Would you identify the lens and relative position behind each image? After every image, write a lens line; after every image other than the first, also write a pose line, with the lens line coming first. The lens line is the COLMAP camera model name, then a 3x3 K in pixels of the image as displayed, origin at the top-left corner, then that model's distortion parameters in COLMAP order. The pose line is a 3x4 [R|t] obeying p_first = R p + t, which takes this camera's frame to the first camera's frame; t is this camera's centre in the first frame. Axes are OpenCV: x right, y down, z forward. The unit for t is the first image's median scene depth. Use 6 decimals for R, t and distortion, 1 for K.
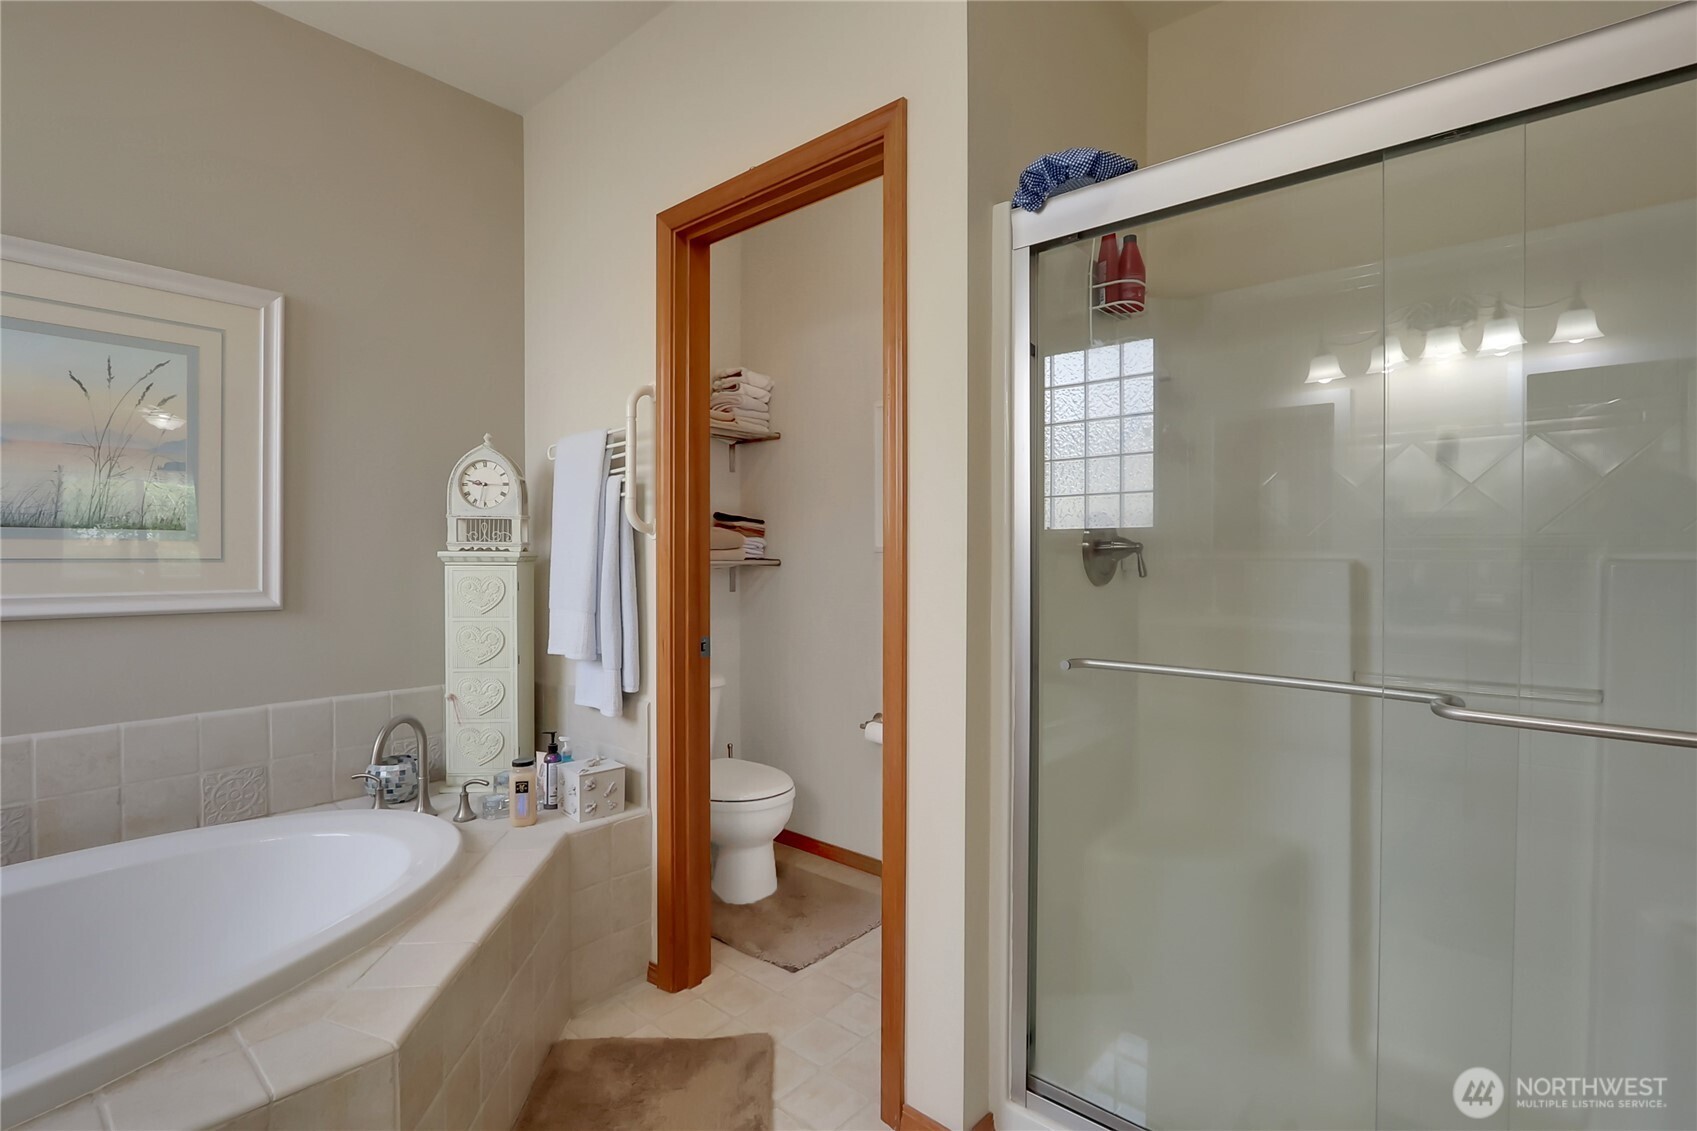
lens RADIAL K [[783.4, 0, 854.8], [0, 783.4, 560.2], [0, 0, 1]] dist [-0.014997, 0.000848]
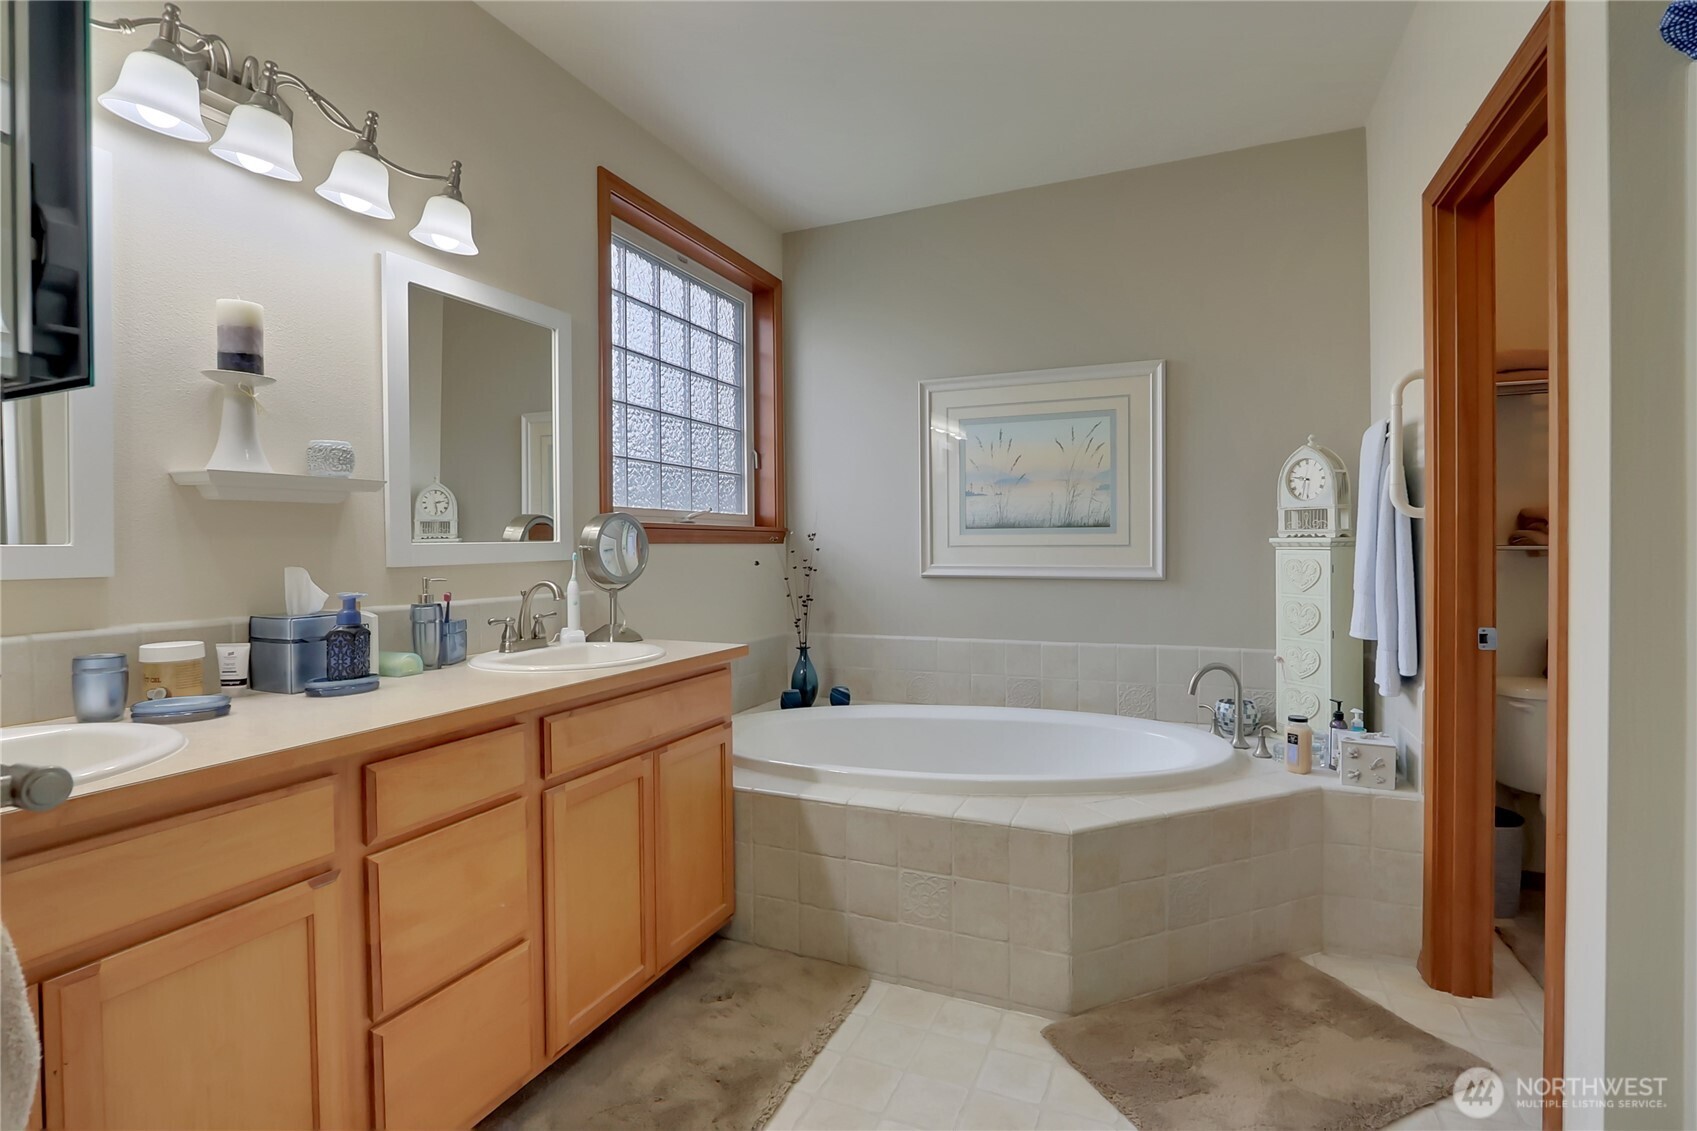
lens RADIAL K [[783.4, 0, 858.5], [0, 783.4, 553.9], [0, 0, 1]] dist [-0.014997, 0.000848]
pose [[0.301548, 0.008411, -0.953414, 0.467617], [0.002409, 0.999951, 0.009583, 0.000103], [0.953448, -0.005187, 0.301513, 0.024416]]
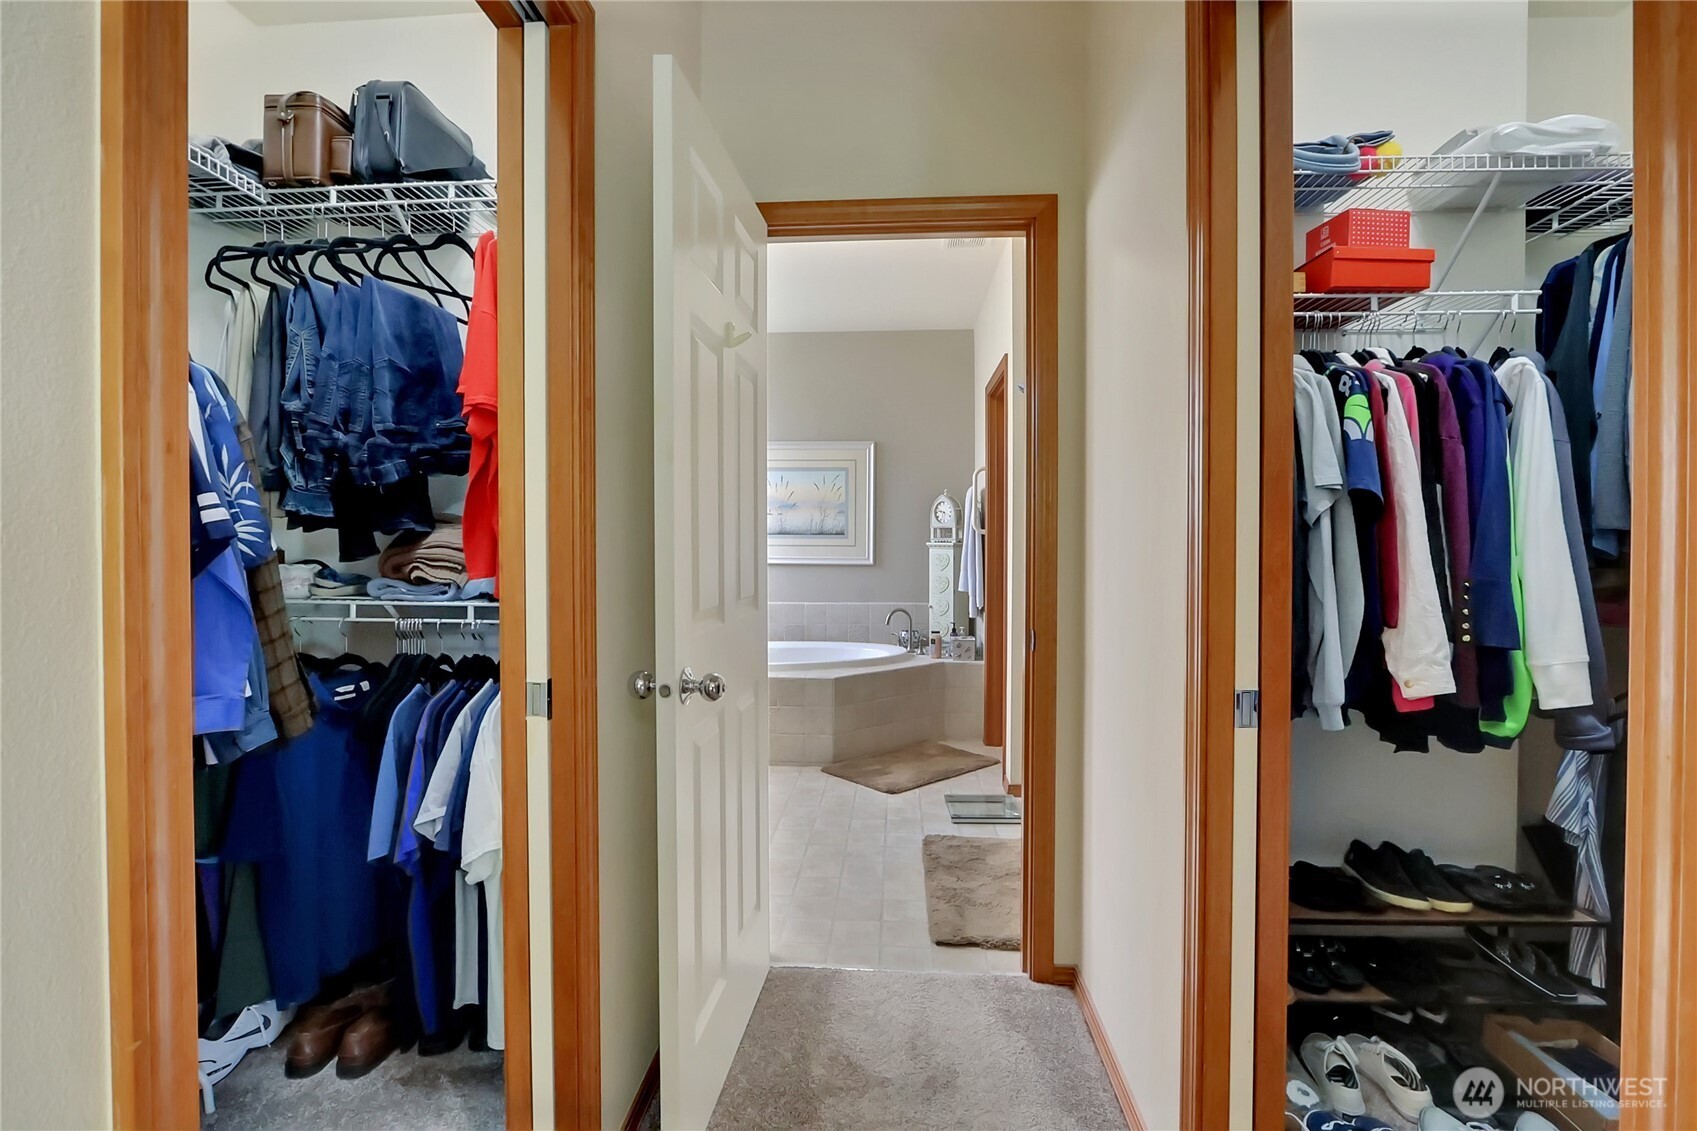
lens RADIAL K [[783.4, 0, 849.7], [0, 783.4, 557.8], [0, 0, 1]] dist [-0.014997, 0.000848]
pose [[0.606090, 0.014688, -0.795260, 1.256838], [-0.006954, 0.999889, 0.013168, 0.005067], [0.795365, -0.002451, 0.606125, -0.622264]]
